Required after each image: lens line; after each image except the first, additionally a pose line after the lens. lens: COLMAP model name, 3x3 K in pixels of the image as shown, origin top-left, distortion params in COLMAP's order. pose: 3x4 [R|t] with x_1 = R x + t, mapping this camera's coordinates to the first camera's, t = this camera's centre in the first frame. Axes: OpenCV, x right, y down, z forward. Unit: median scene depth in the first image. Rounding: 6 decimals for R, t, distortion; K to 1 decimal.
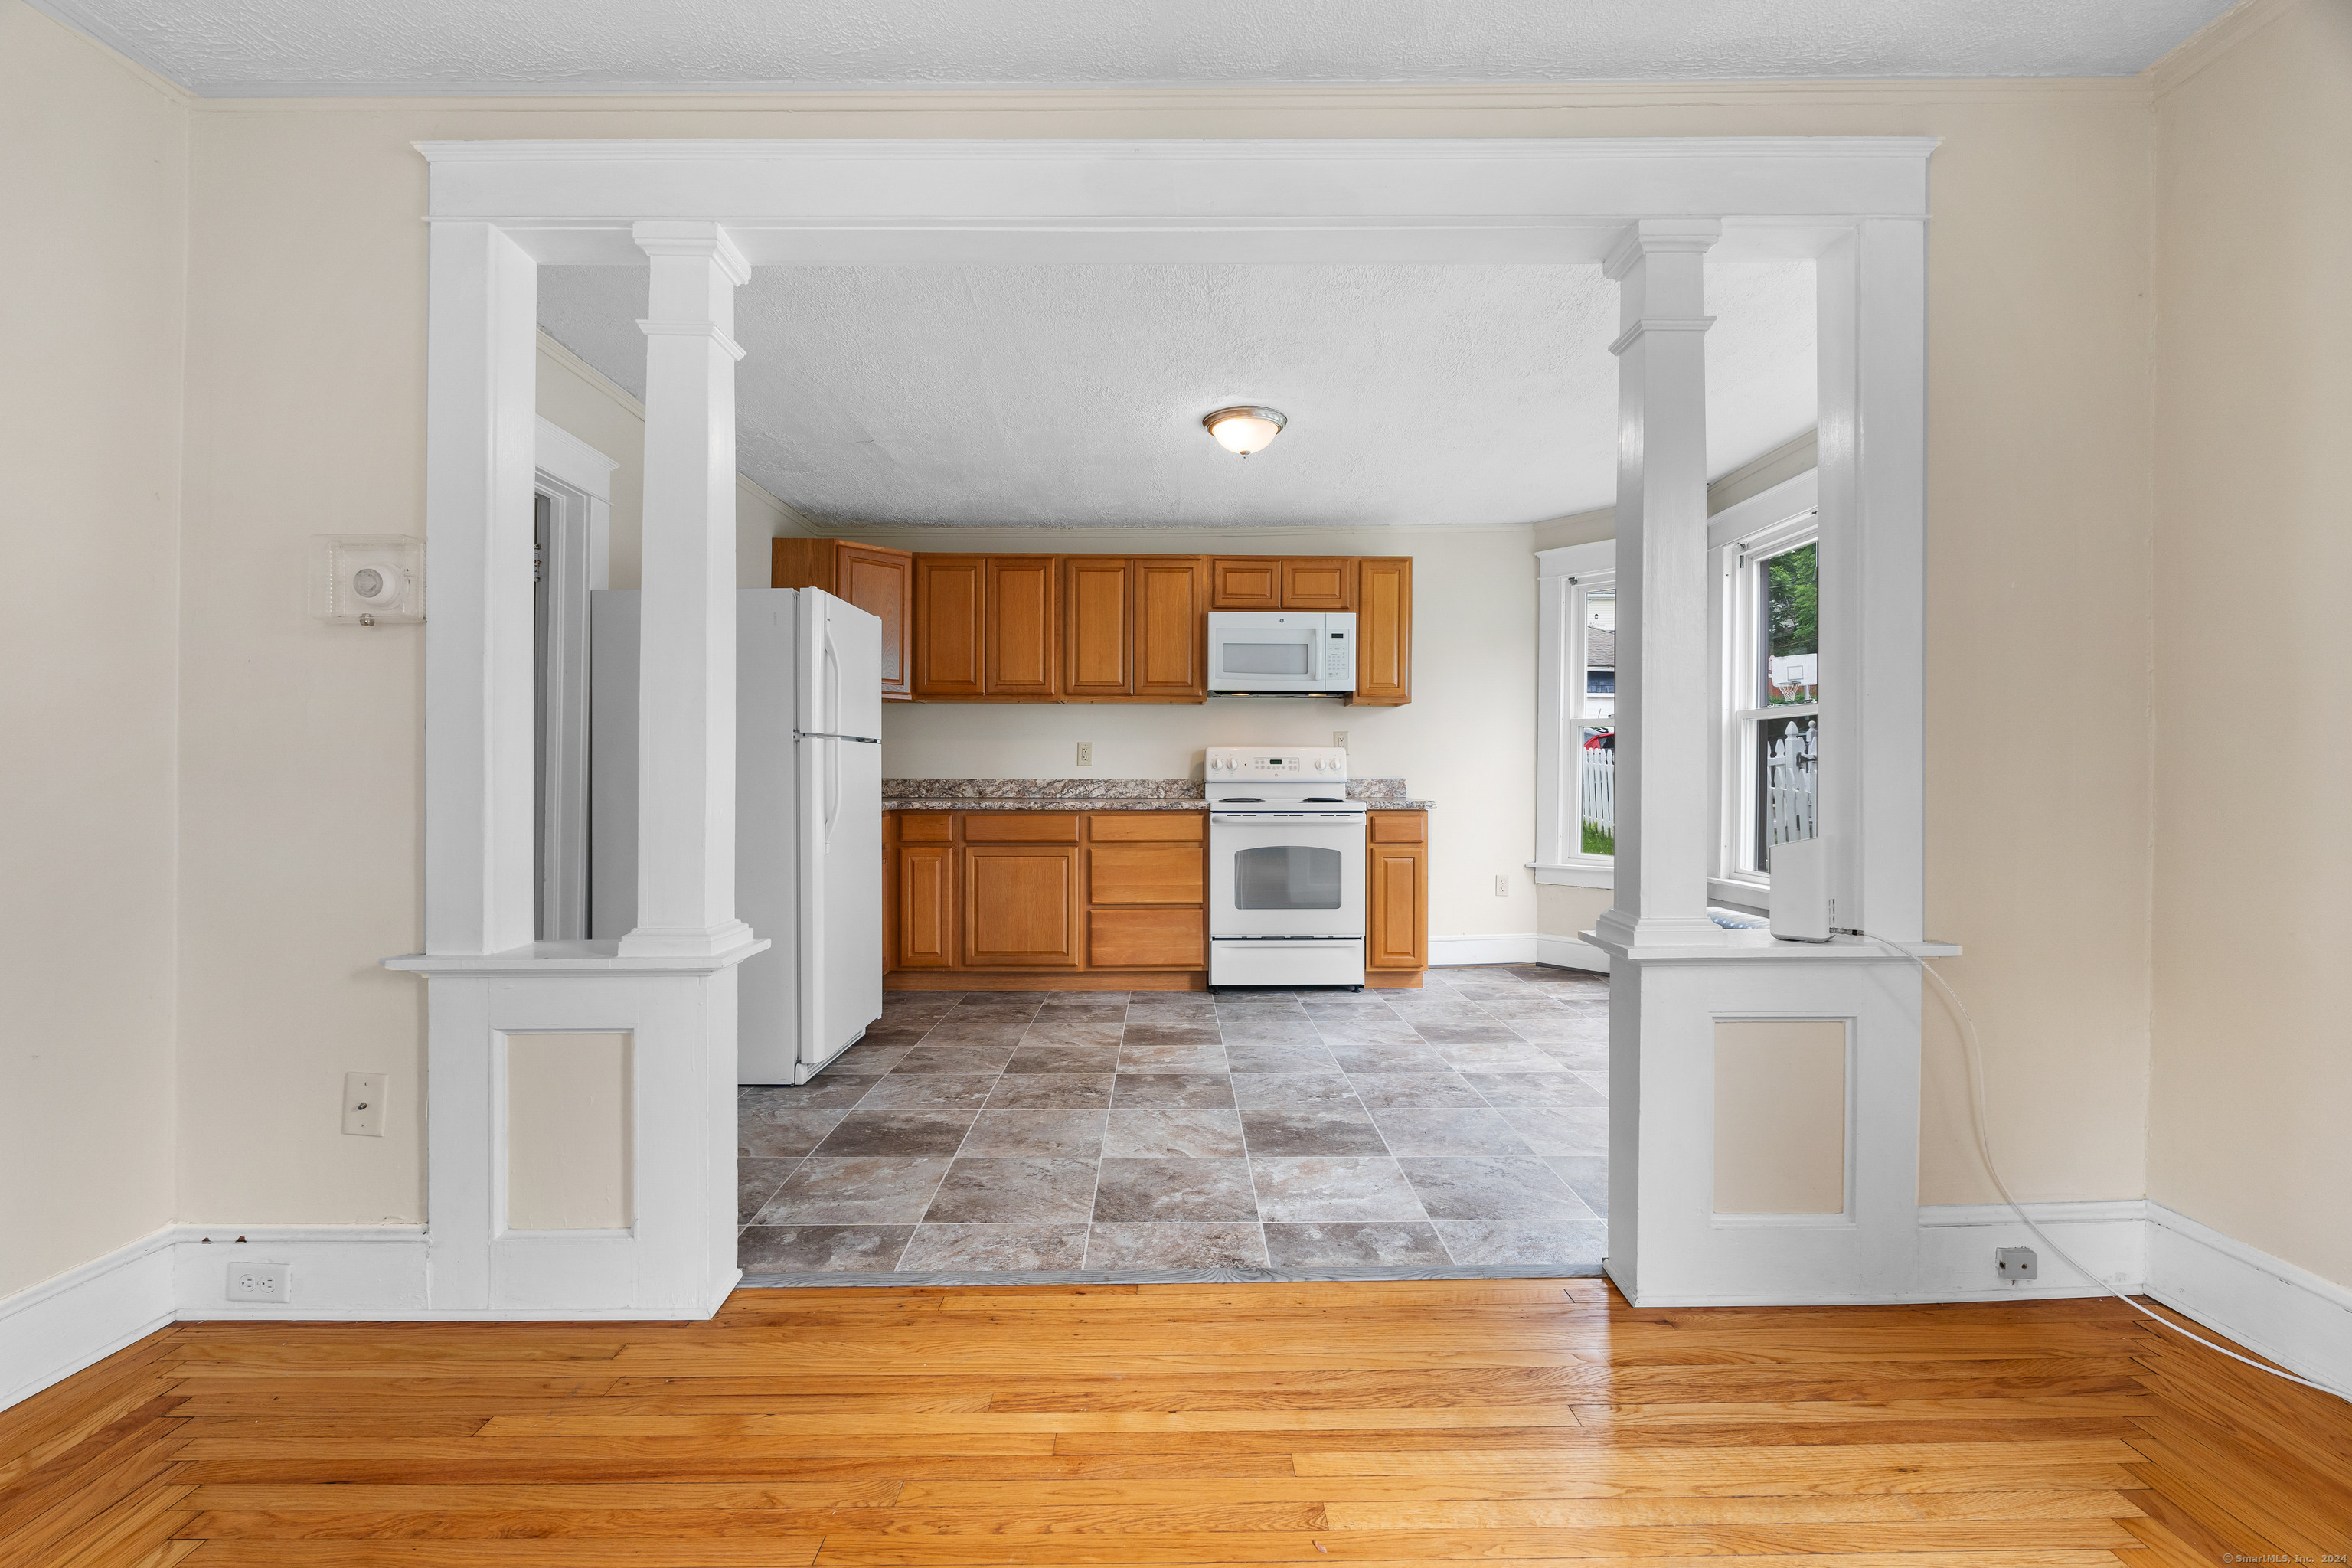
lens RADIAL K [[1042.4, 0, 1172.9], [0, 1042.4, 785.9], [0, 0, 1]] dist [-0.004162, 0.000605]
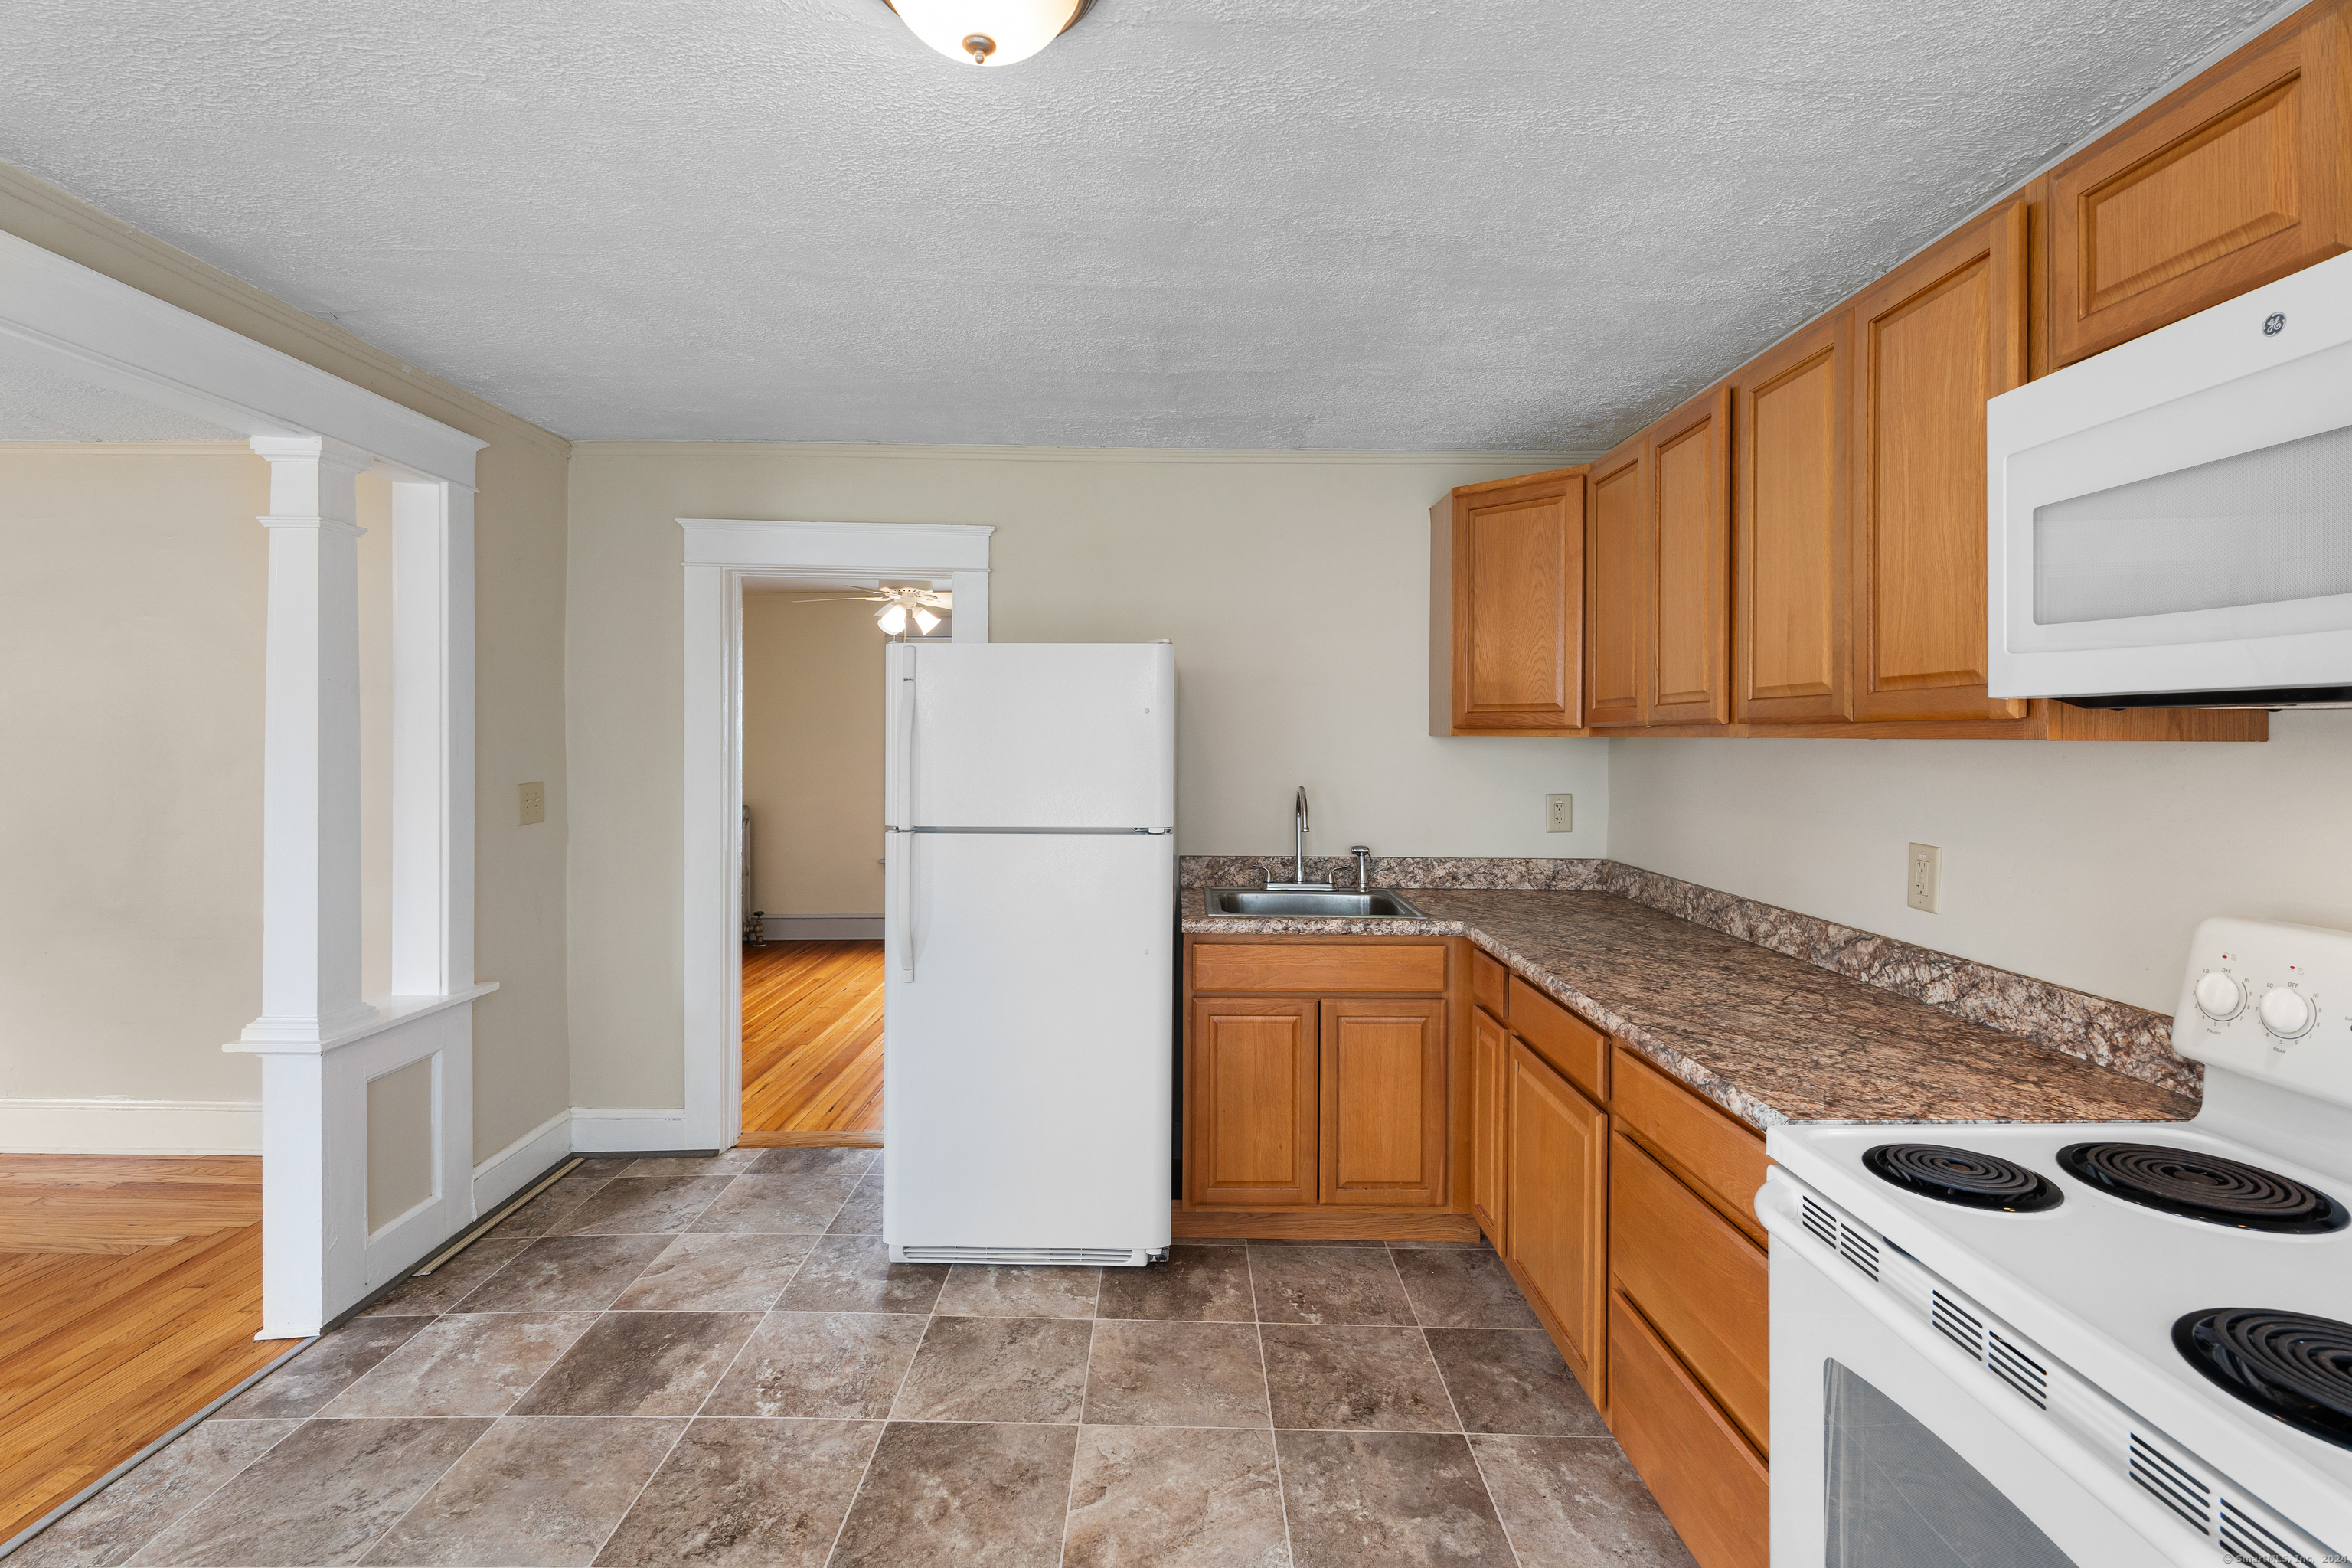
lens RADIAL K [[1042.4, 0, 1172.3], [0, 1042.4, 742.0], [0, 0, 1]] dist [-0.004162, 0.000605]
pose [[-0.005655, 0.003481, -0.999978, 0.307628], [-0.013235, 0.999906, 0.003556, -0.083371], [0.999896, 0.013255, -0.005609, 0.832230]]
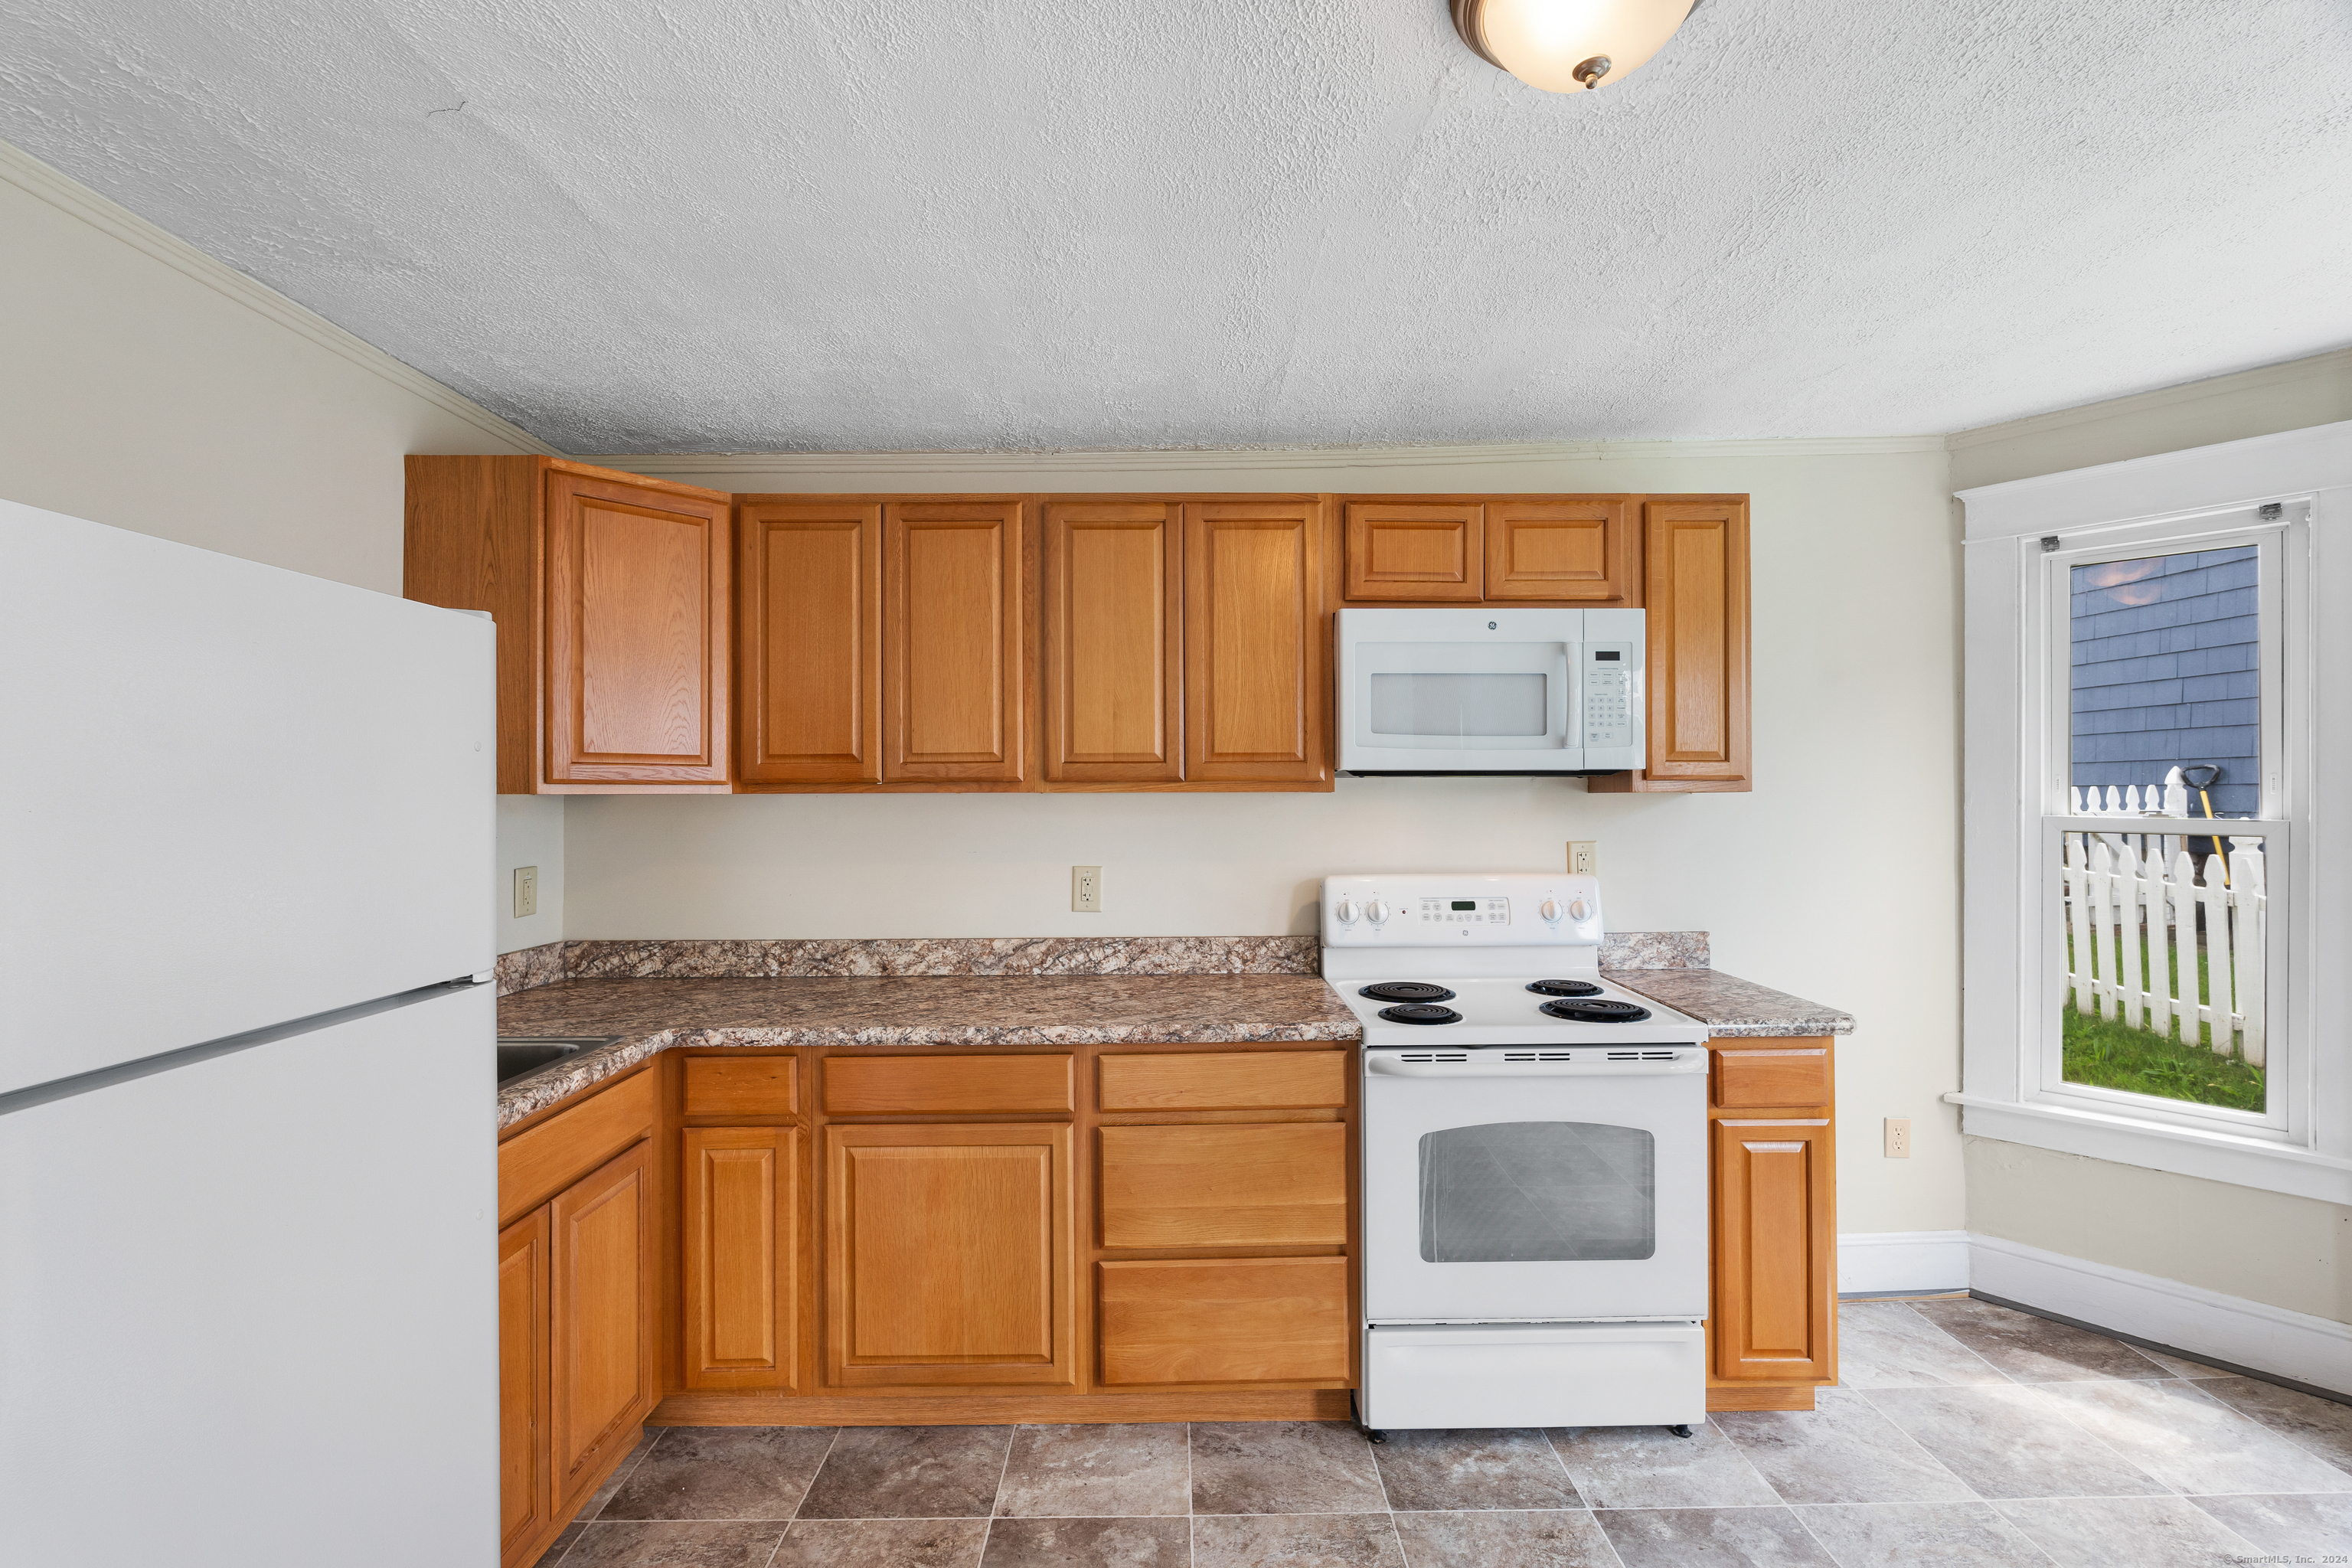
lens RADIAL K [[1042.4, 0, 1168.5], [0, 1042.4, 791.3], [0, 0, 1]] dist [-0.004162, 0.000605]
pose [[0.999941, -0.007428, -0.007964, -0.044180], [0.007328, 0.999894, -0.012544, -0.080381], [0.008056, 0.012485, 0.999890, 0.540258]]
